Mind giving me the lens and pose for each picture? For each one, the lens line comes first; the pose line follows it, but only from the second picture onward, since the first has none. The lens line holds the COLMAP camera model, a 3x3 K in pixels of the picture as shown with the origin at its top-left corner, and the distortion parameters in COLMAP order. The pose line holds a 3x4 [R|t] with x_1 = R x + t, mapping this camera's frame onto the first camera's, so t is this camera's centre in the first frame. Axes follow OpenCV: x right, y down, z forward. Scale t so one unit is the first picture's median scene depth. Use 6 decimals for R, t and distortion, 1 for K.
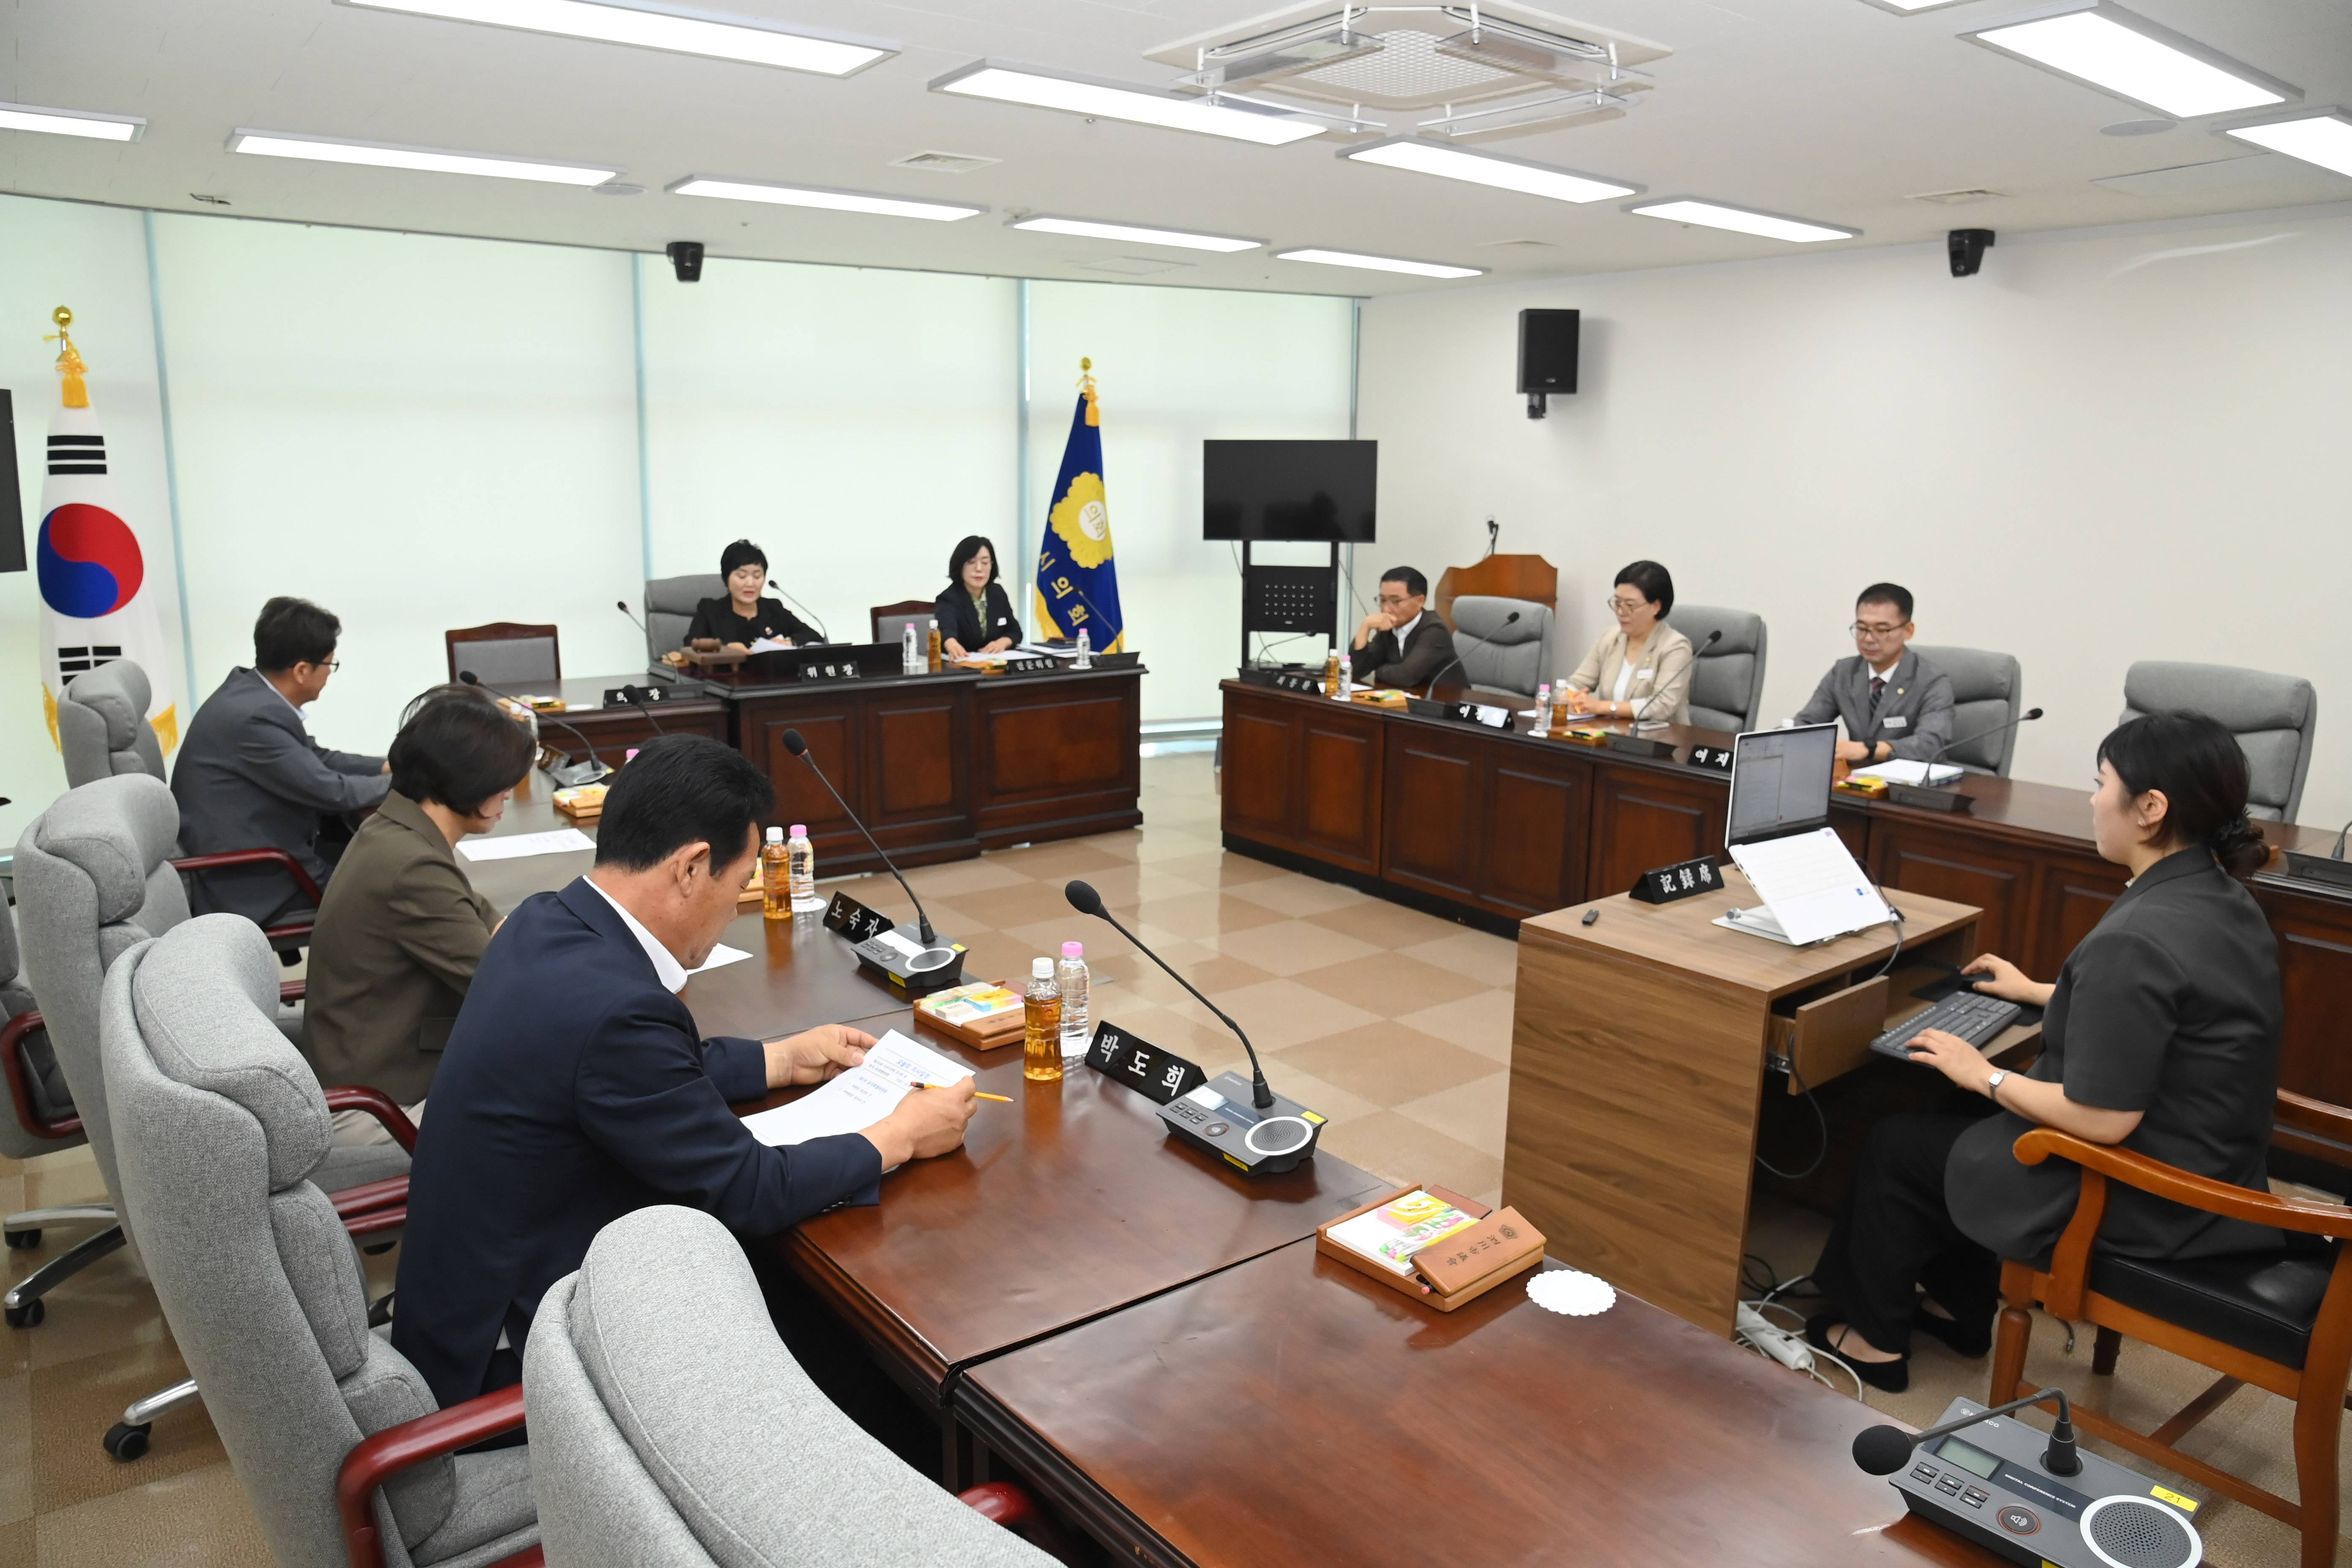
lens RADIAL K [[1628.6, 0, 1176.7], [0, 1628.6, 799.0], [0, 0, 1]] dist [-0.041689, 0.013413]
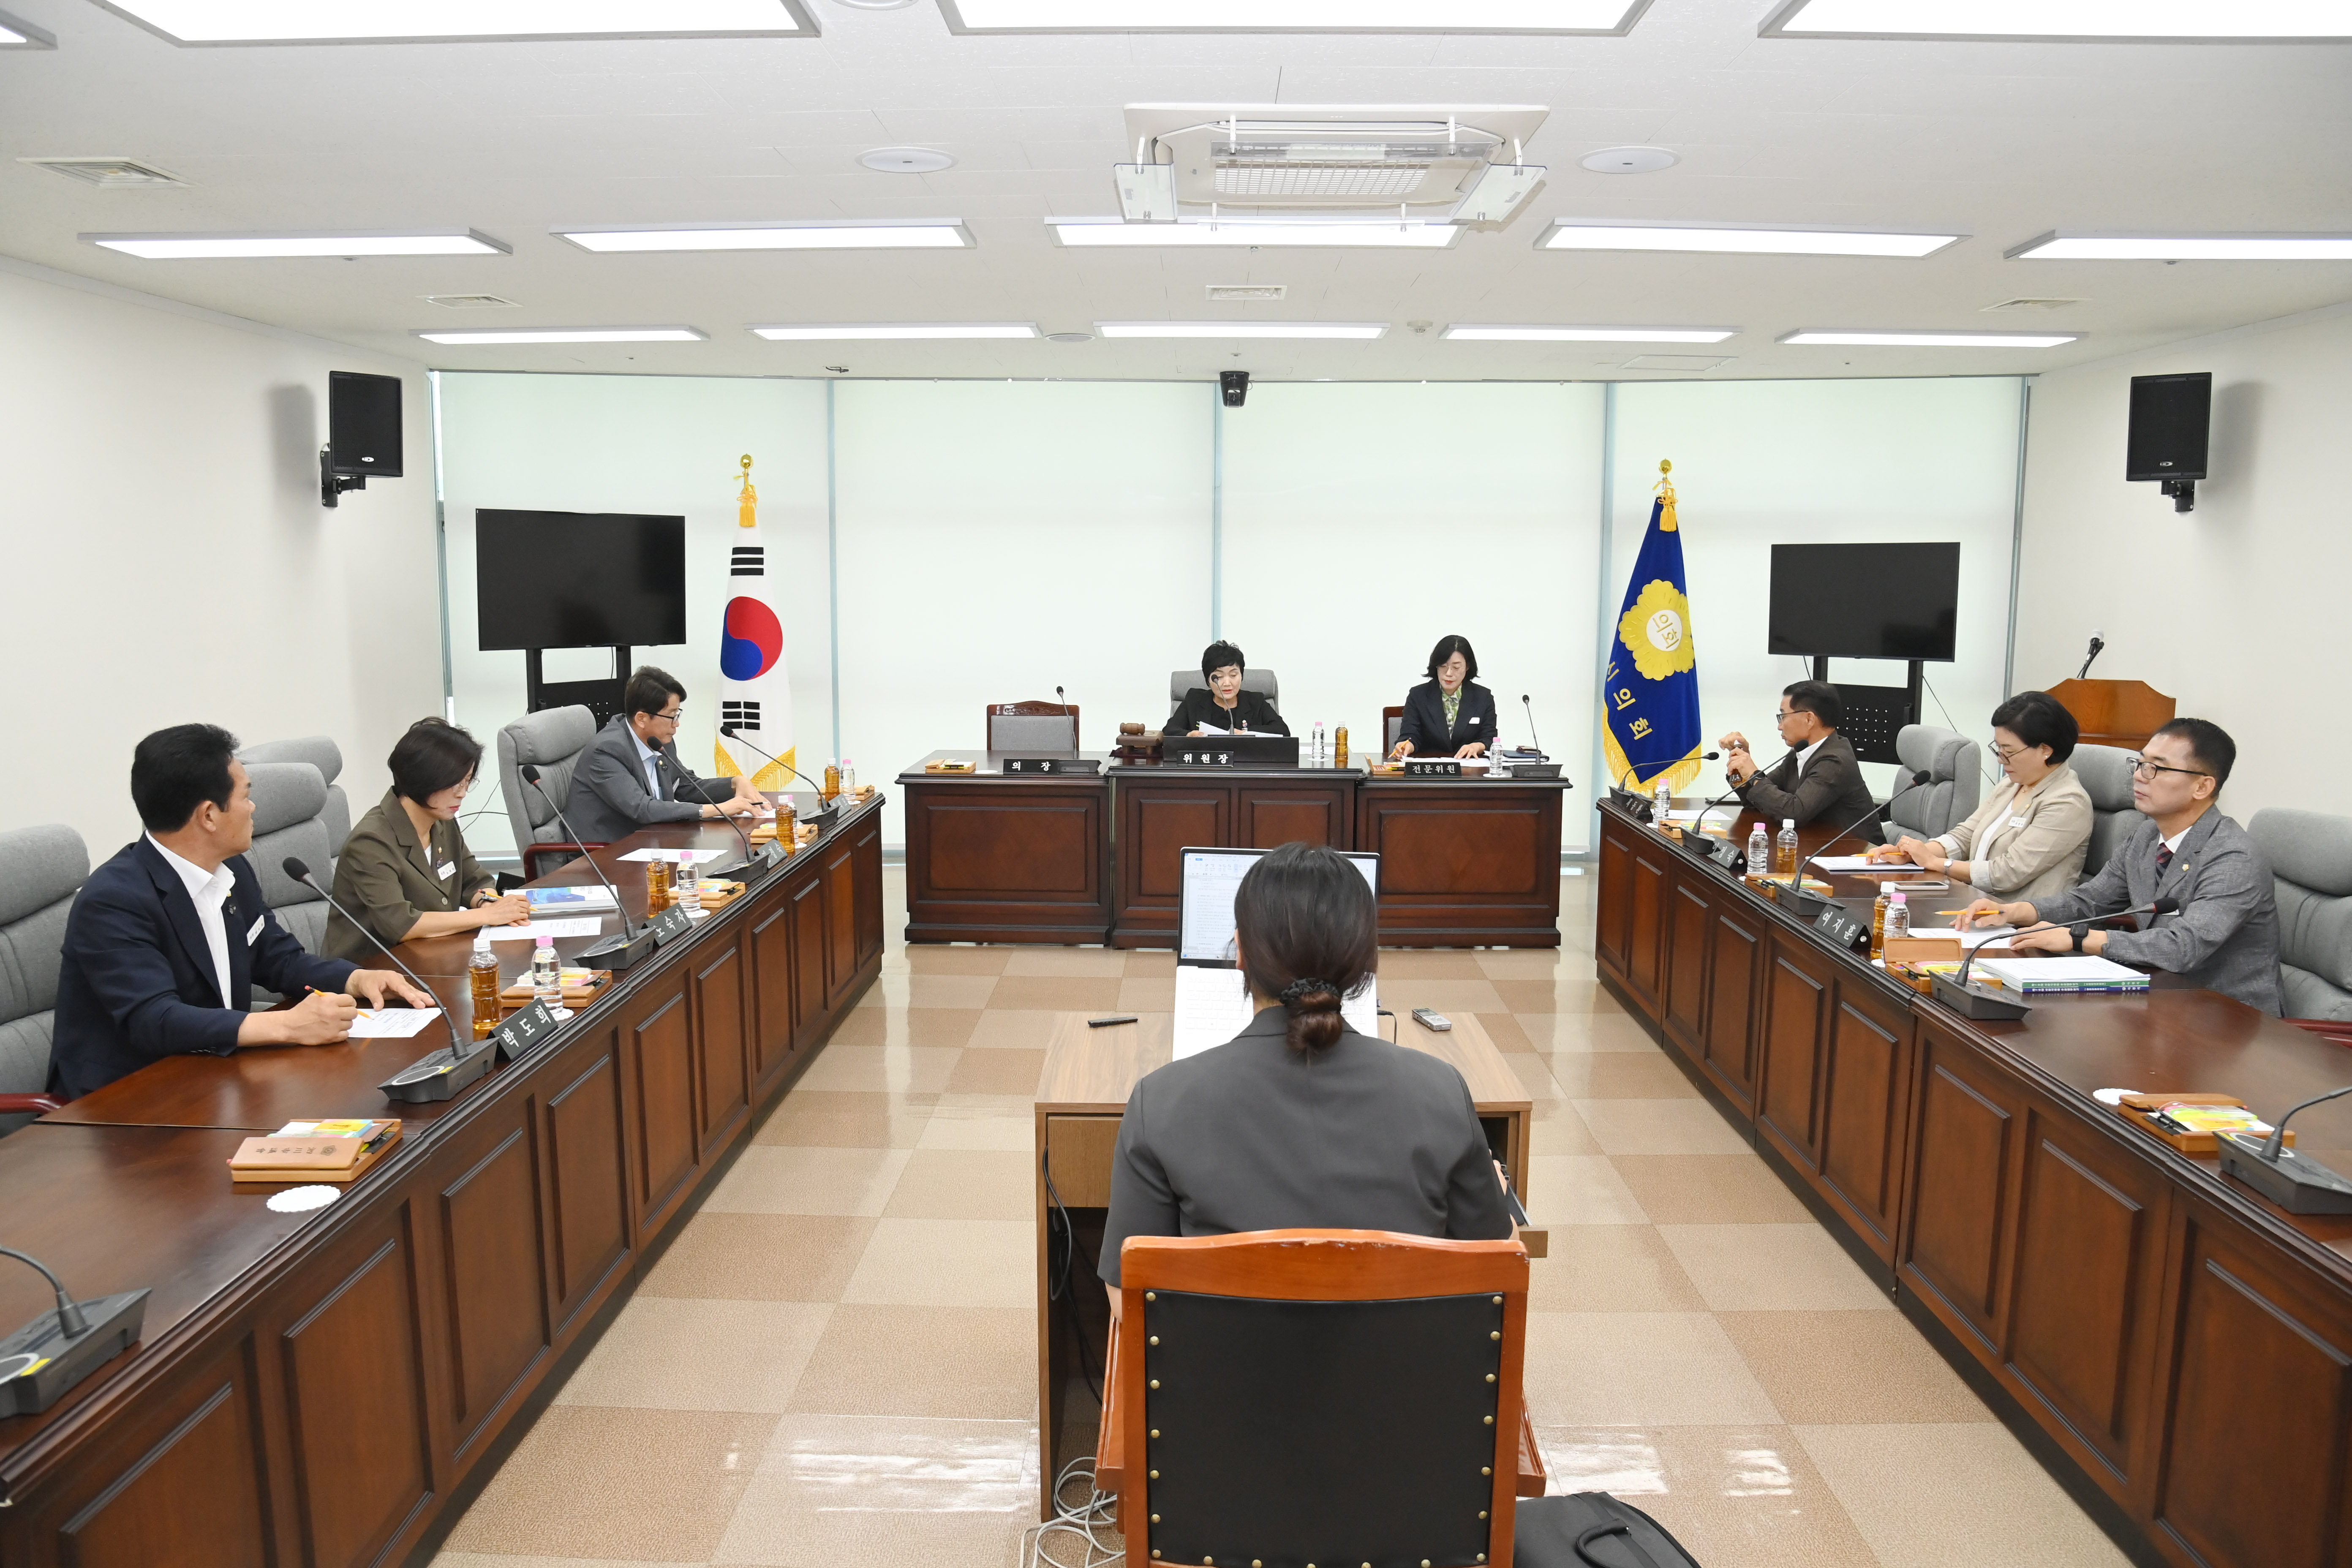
lens RADIAL K [[1628.6, 0, 1165.0], [0, 1628.6, 823.3], [0, 0, 1]] dist [-0.041689, 0.013413]
pose [[0.793181, 0.089363, -0.602393, 0.360848], [-0.121192, 0.992552, -0.012333, -0.015990], [0.596805, 0.082788, 0.798104, 0.102963]]
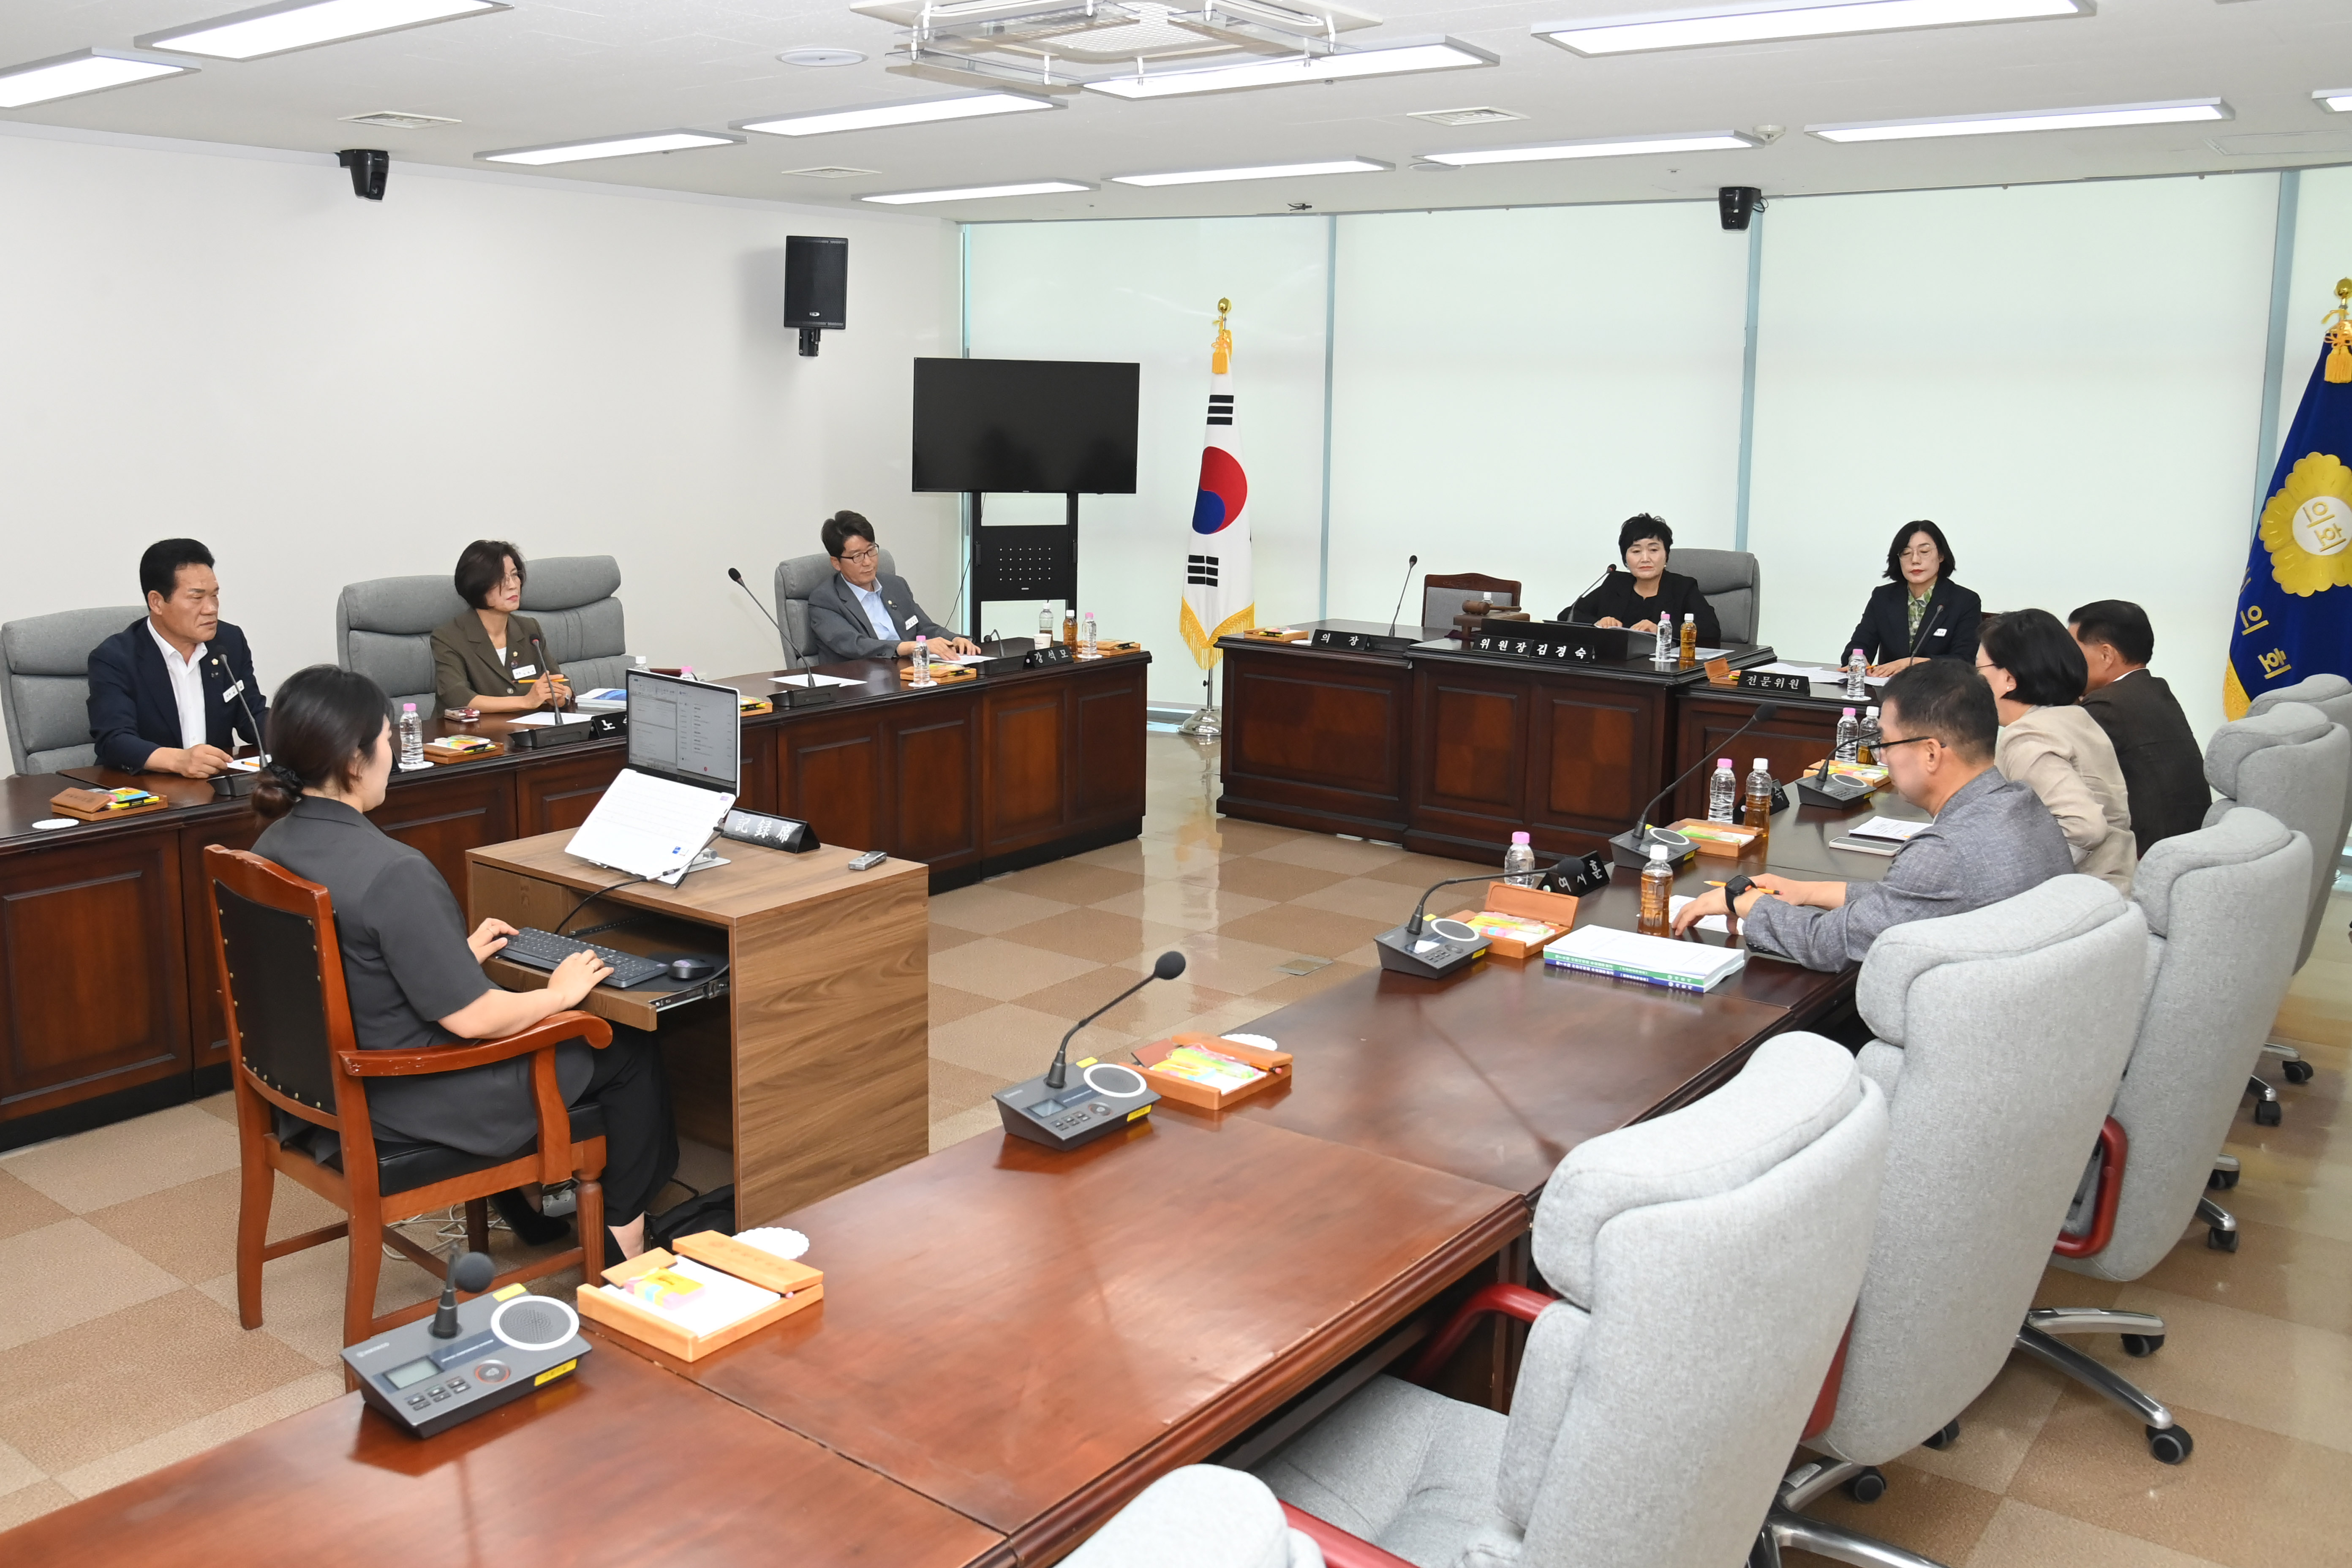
lens RADIAL K [[1912.2, 0, 1172.8], [0, 1912.2, 772.4], [0, 0, 1]] dist [-0.048644, 0.001690]
pose [[0.299239, 0.178171, -0.937396, 0.661776], [-0.202368, 0.971913, 0.120131, -0.086147], [0.932472, 0.153752, 0.326890, 0.402175]]
